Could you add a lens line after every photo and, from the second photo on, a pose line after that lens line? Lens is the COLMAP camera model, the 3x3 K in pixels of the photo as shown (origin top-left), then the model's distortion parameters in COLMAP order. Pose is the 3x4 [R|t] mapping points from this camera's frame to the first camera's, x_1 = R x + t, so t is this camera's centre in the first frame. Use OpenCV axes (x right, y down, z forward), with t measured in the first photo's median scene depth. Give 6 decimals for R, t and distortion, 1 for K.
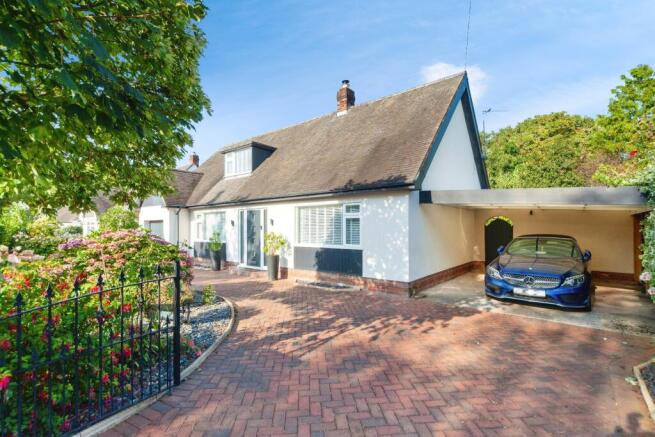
lens RADIAL K [[320.1, 0, 327.9], [0, 320.1, 219.8], [0, 0, 1]] dist [0.000486, -0.000084]
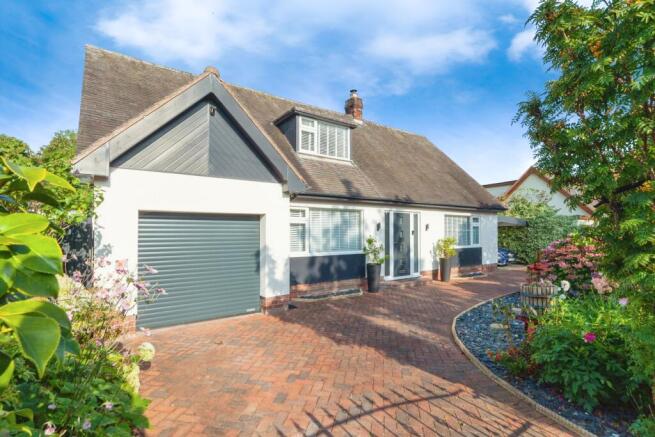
lens RADIAL K [[320.1, 0, 327.8], [0, 320.1, 222.2], [0, 0, 1]] dist [0.000486, -0.000084]
pose [[0.236952, 0.036673, 0.970829, -1.164638], [-0.021853, 0.999236, -0.032412, 0.029352], [-0.971276, -0.013536, 0.237572, 1.005854]]
